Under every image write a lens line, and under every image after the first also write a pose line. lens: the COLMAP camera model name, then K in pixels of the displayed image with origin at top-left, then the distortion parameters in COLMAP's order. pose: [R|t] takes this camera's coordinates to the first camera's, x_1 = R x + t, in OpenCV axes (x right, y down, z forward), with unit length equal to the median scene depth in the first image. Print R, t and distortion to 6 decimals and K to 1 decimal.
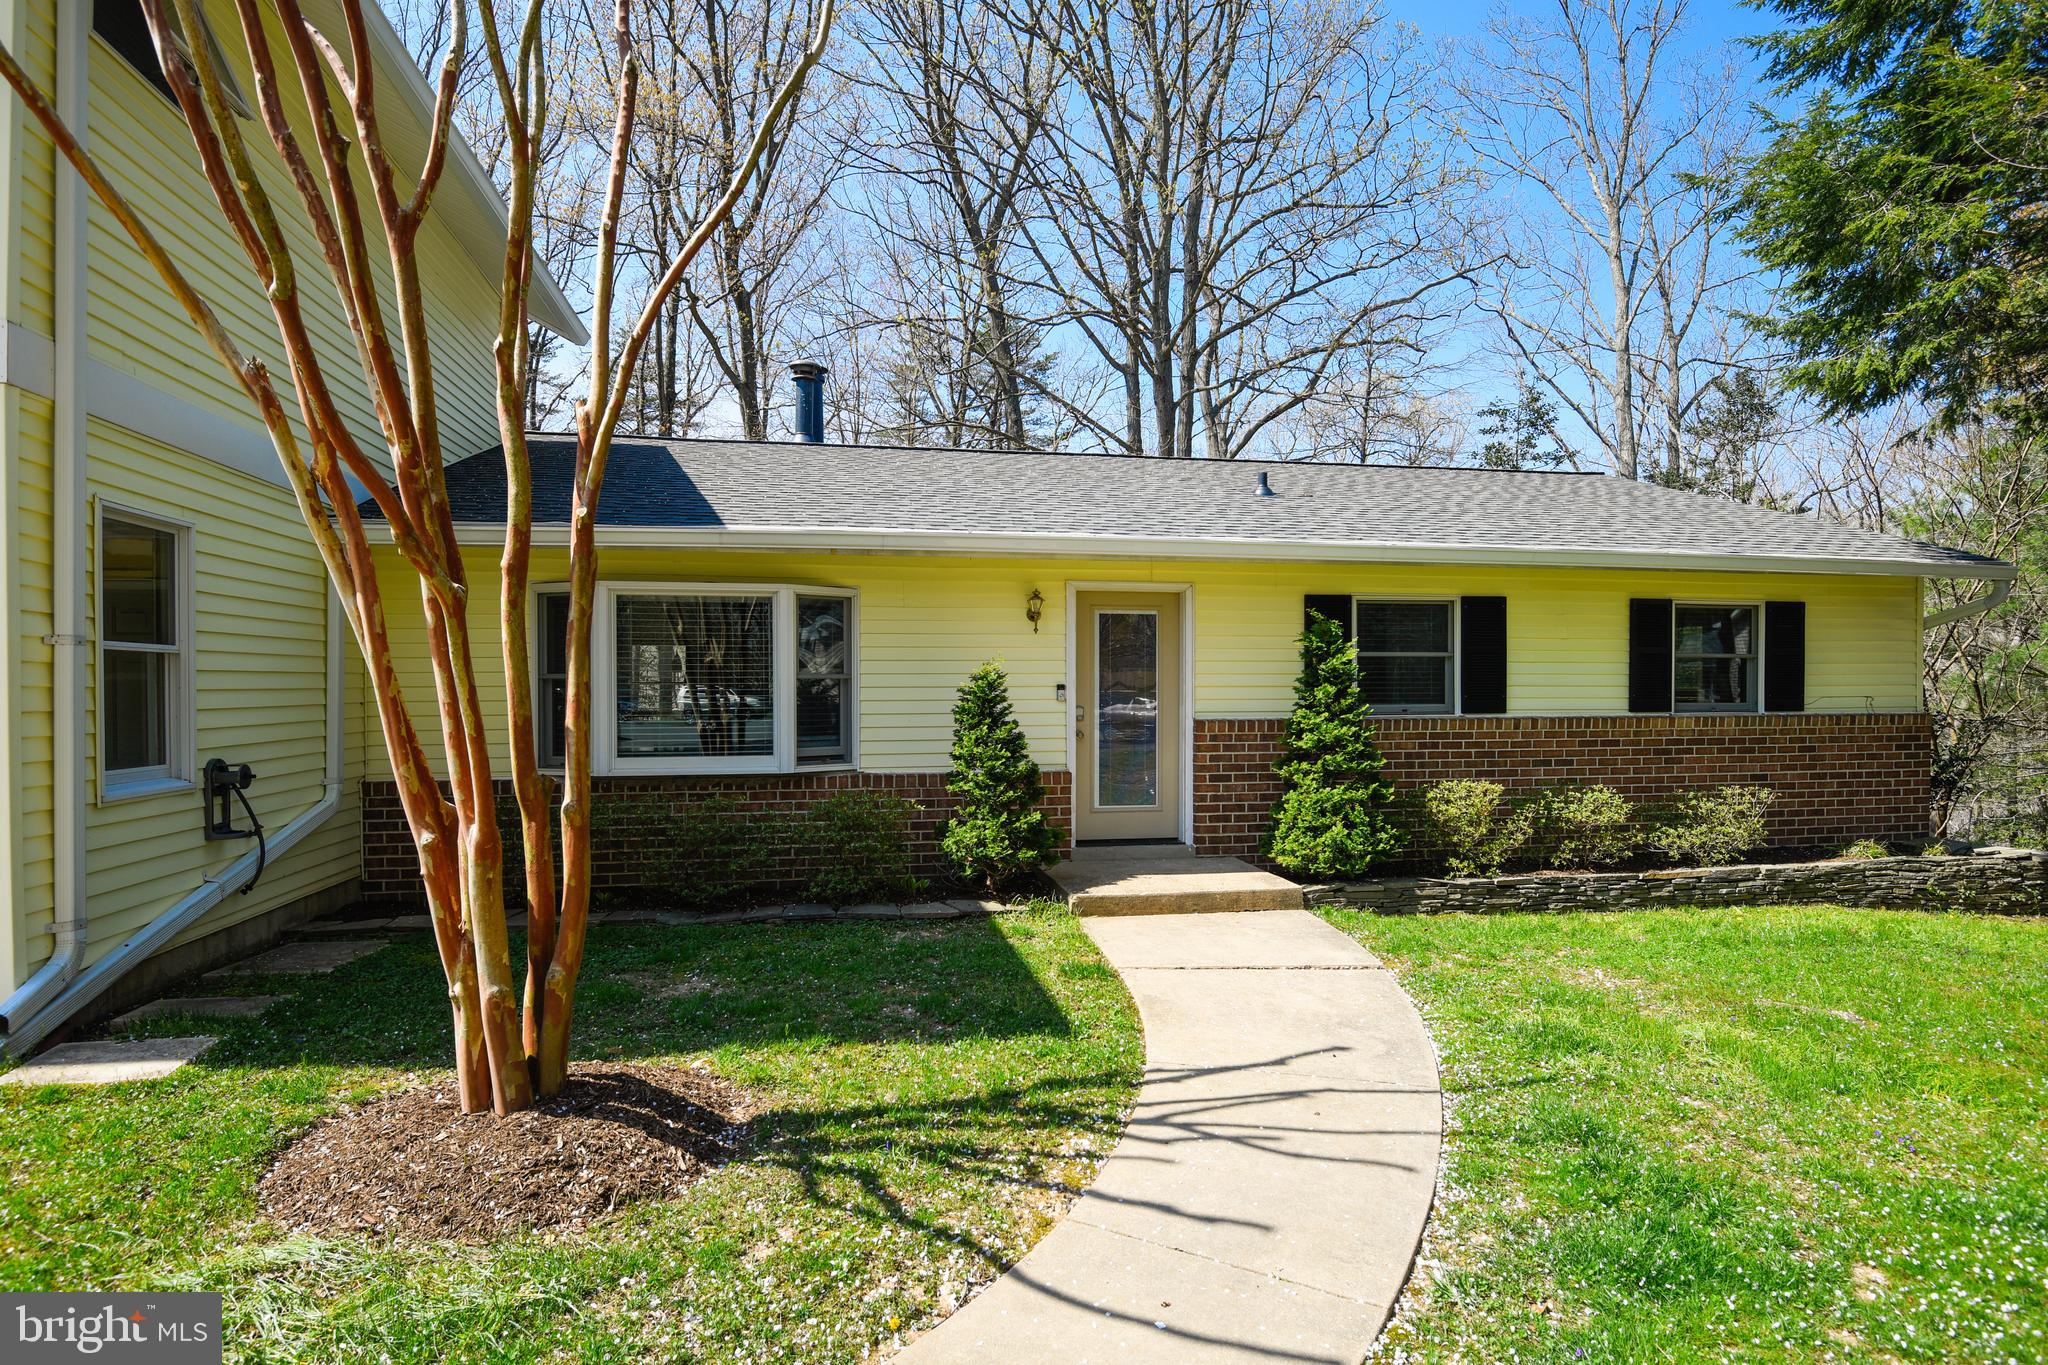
lens RADIAL K [[1106.9, 0, 1024.0], [0, 1106.9, 682.5], [0, 0, 1]] dist [0.000115, 0.000014]
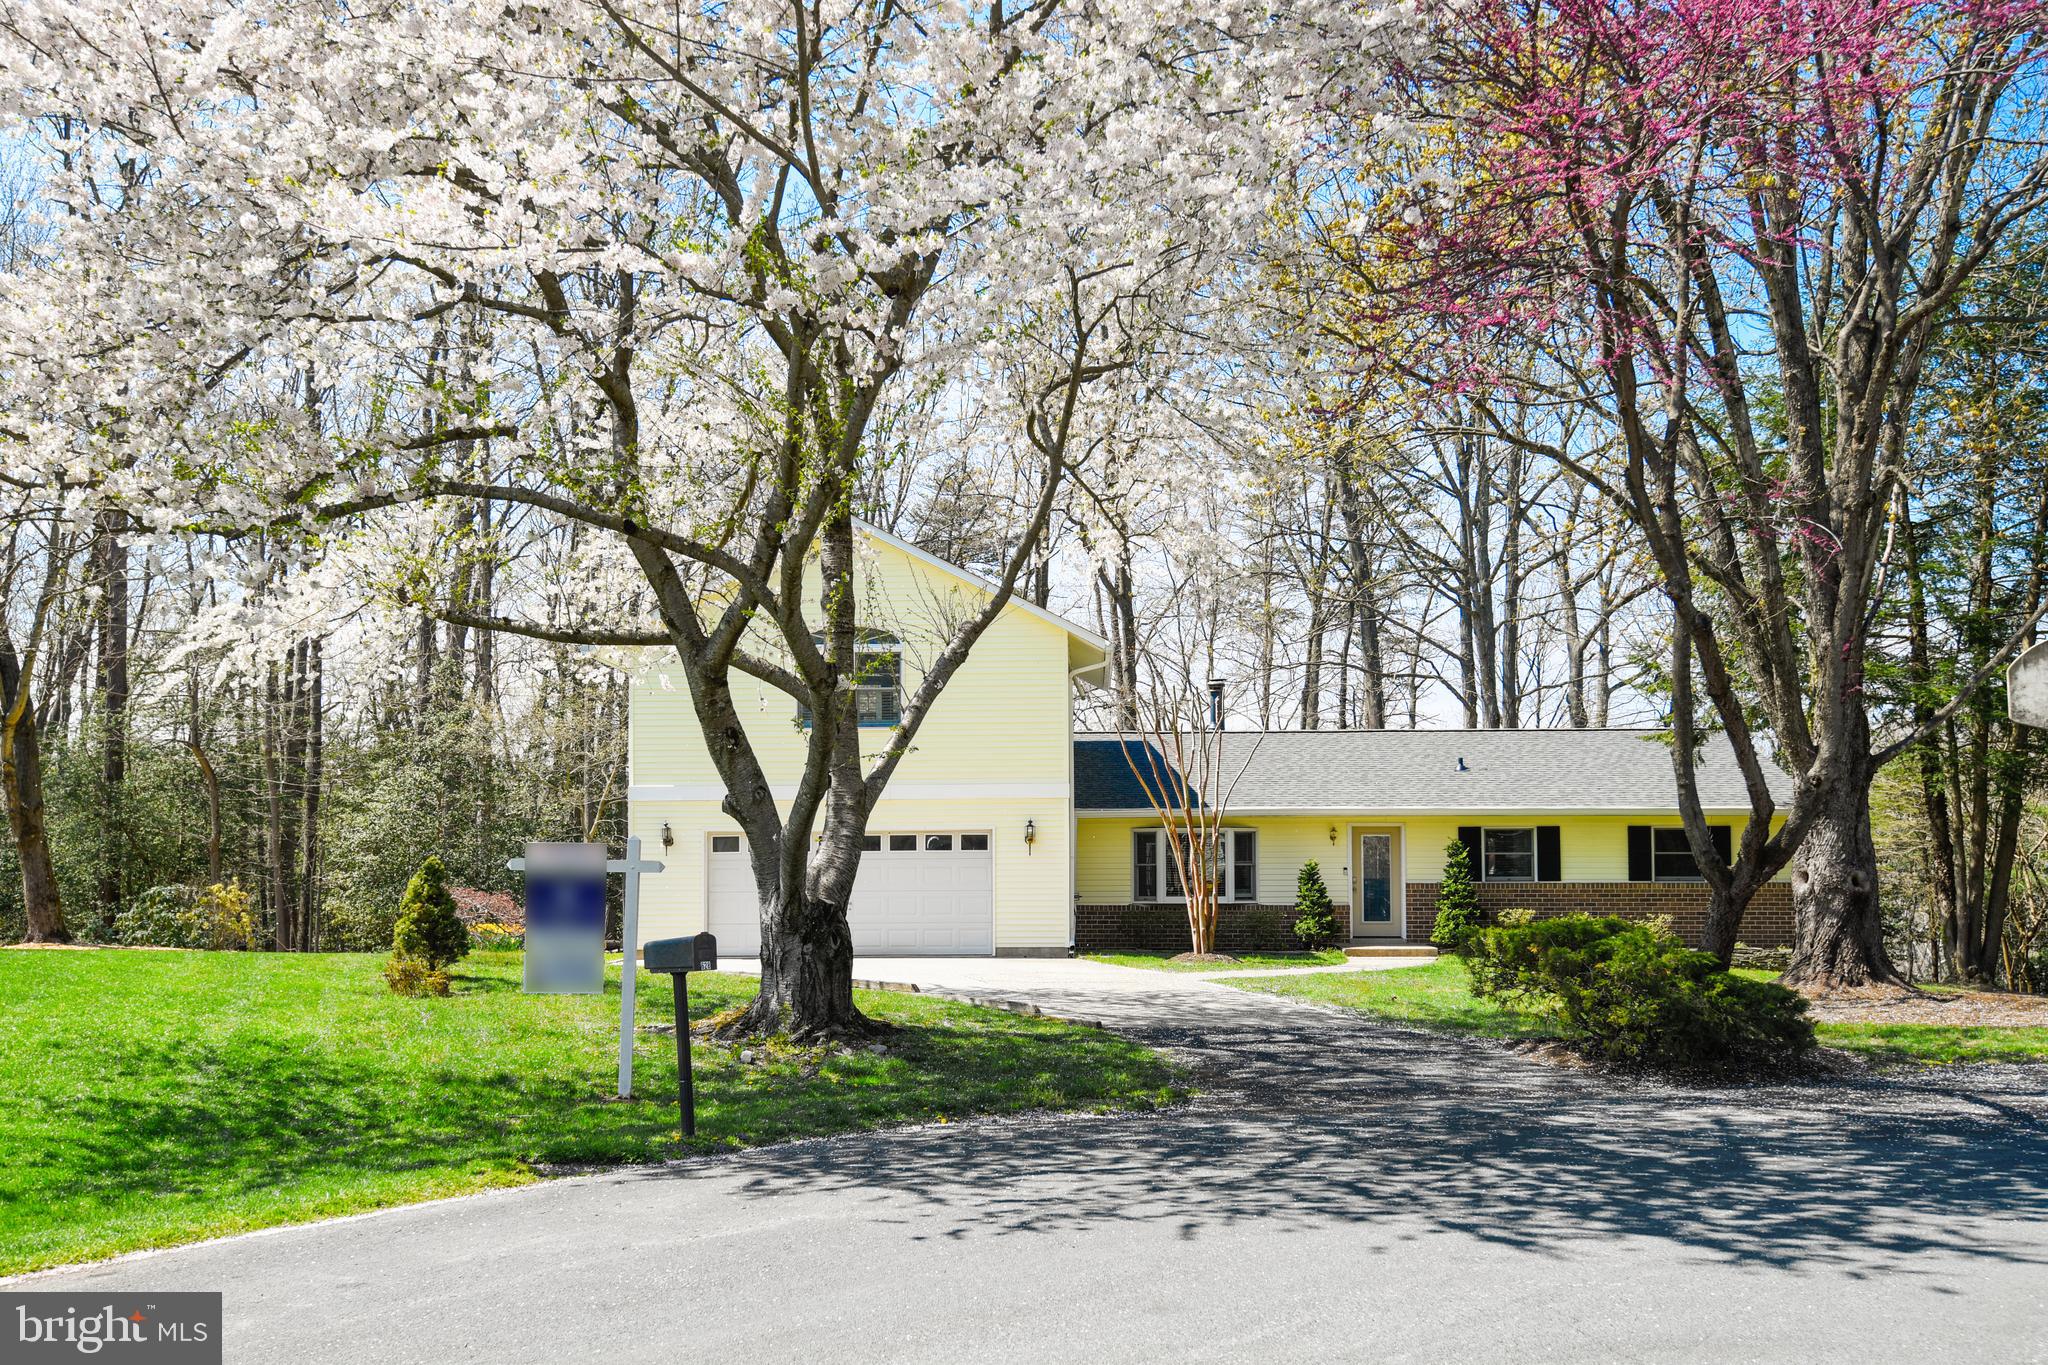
lens RADIAL K [[2039.7, 0, 1020.9], [0, 2039.7, 757.6], [0, 0, 1]] dist [0.003306, -0.000702]
pose [[0.976541, -0.012450, -0.214971, 0.283948], [0.002084, 0.998827, -0.048378, -0.023227], [0.215321, 0.046796, 0.975421, -3.241460]]
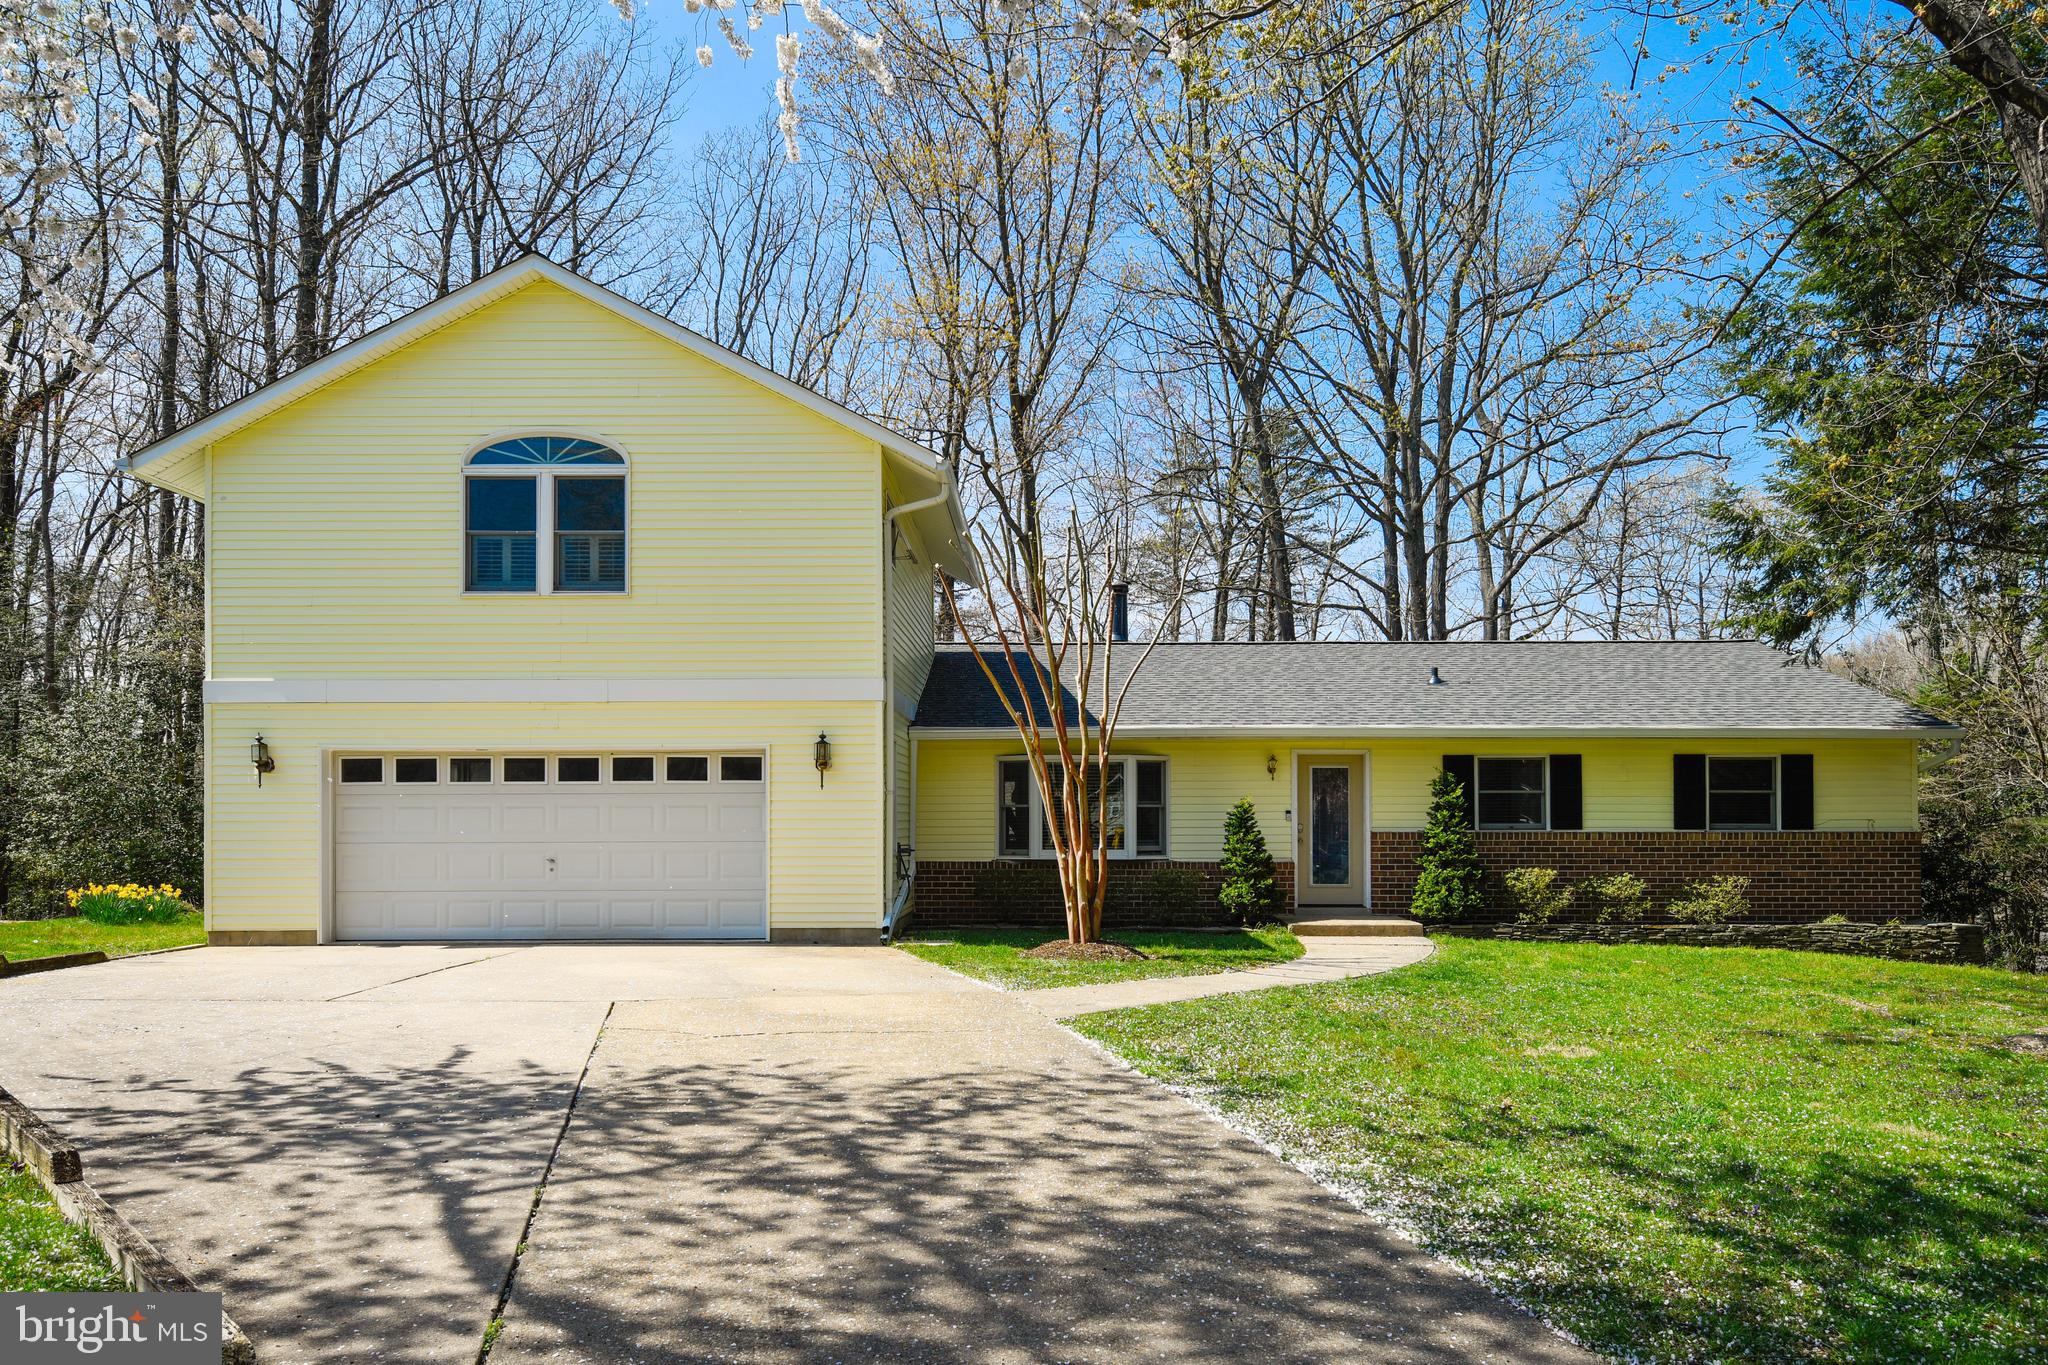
lens RADIAL K [[1434.1, 0, 1027.2], [0, 1434.1, 790.7], [0, 0, 1]] dist [0.000031, 0.000148]
pose [[0.980935, -0.002720, -0.194318, 0.066144], [-0.000364, 0.999875, -0.015835, 0.005972], [0.194337, 0.015604, 0.980811, -1.195146]]
